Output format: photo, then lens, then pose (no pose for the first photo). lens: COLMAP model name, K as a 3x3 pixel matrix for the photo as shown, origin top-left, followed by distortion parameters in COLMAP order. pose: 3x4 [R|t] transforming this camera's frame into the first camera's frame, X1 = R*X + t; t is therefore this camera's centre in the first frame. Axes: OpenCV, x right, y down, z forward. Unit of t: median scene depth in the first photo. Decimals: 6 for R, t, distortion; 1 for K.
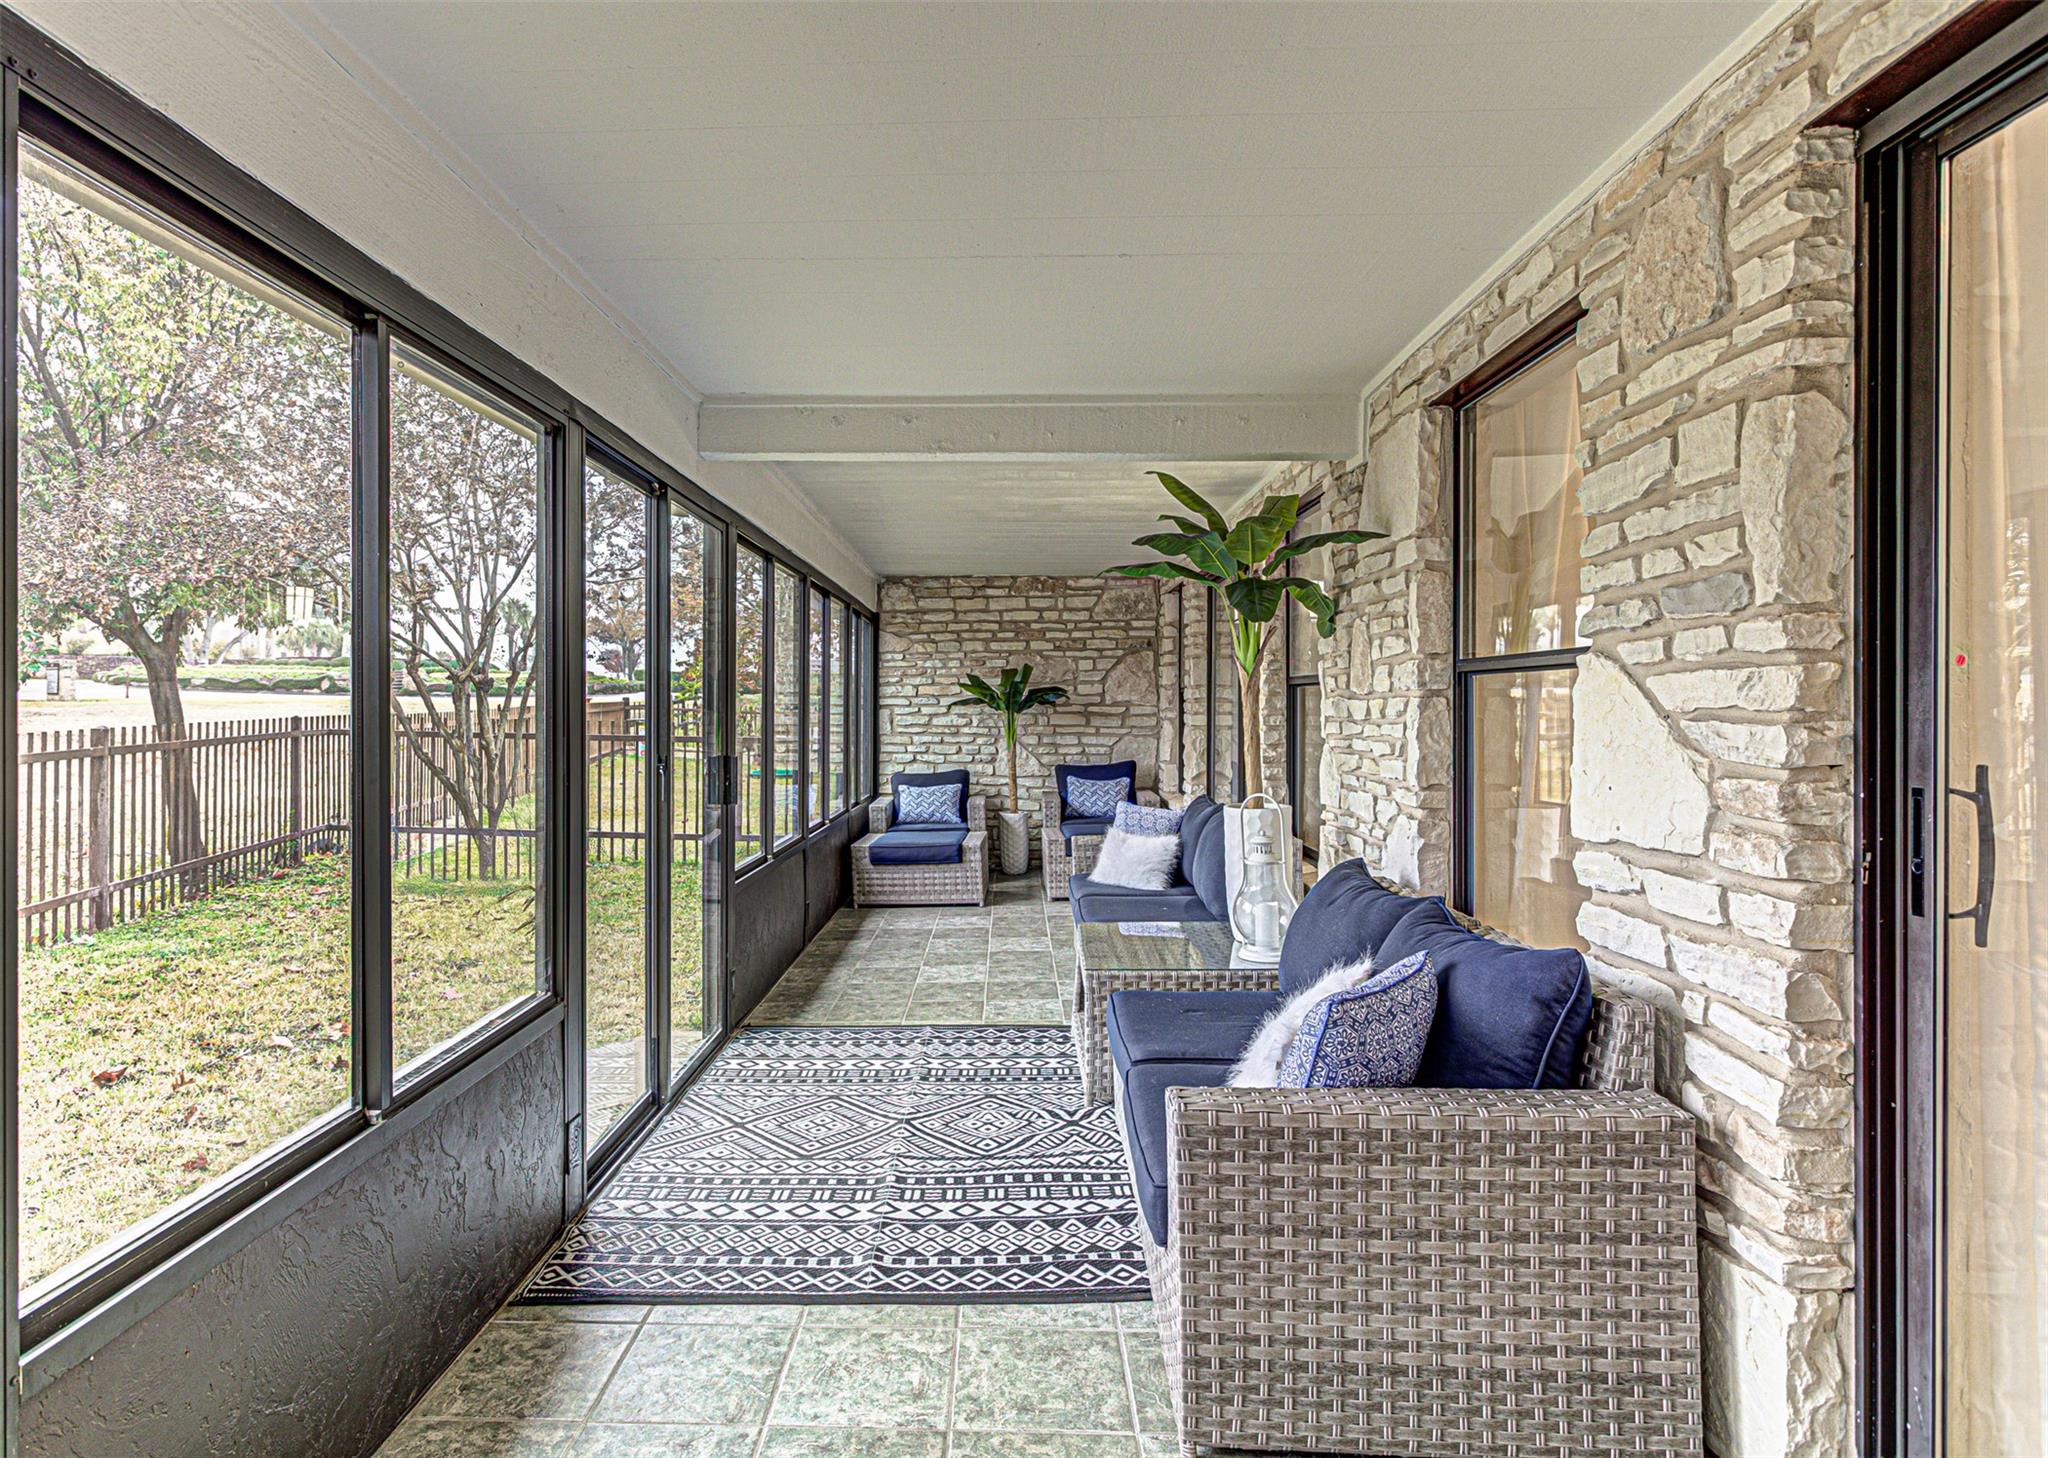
lens RADIAL K [[1186.4, 0, 1017.6], [0, 1186.4, 710.6], [0, 0, 1]] dist [-0.001825, -0.000356]
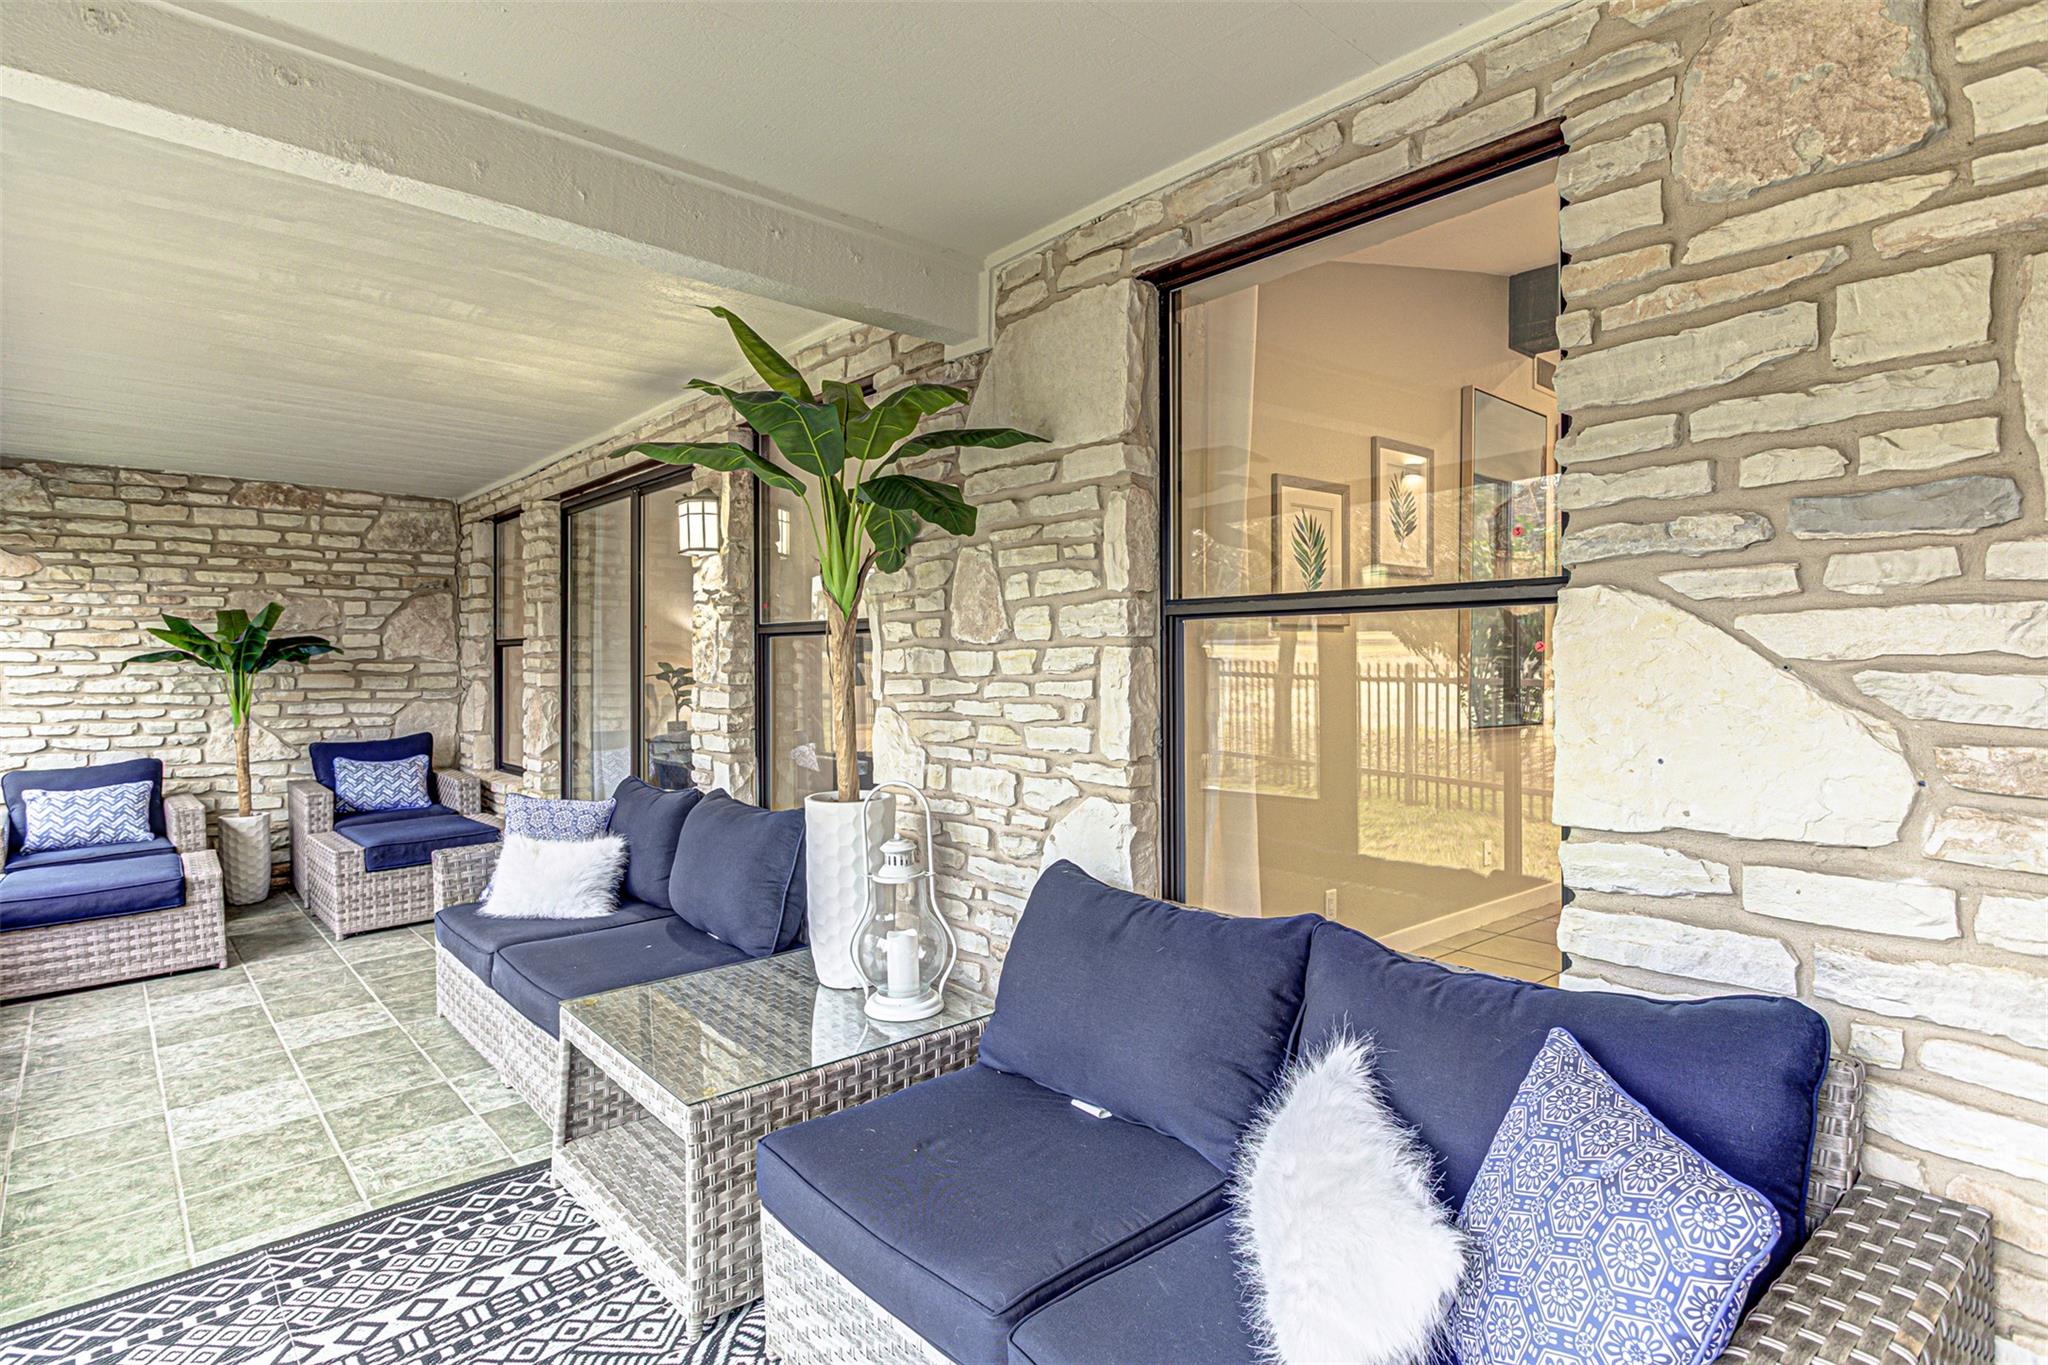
lens RADIAL K [[1046.9, 0, 1013.5], [0, 1046.9, 661.7], [0, 0, 1]] dist [-0.002051, -0.000036]
pose [[0.741727, -0.001384, 0.670700, -0.079882], [0.005673, 0.999975, -0.004210, 0.000529], [-0.670678, 0.006928, 0.741717, 0.235751]]
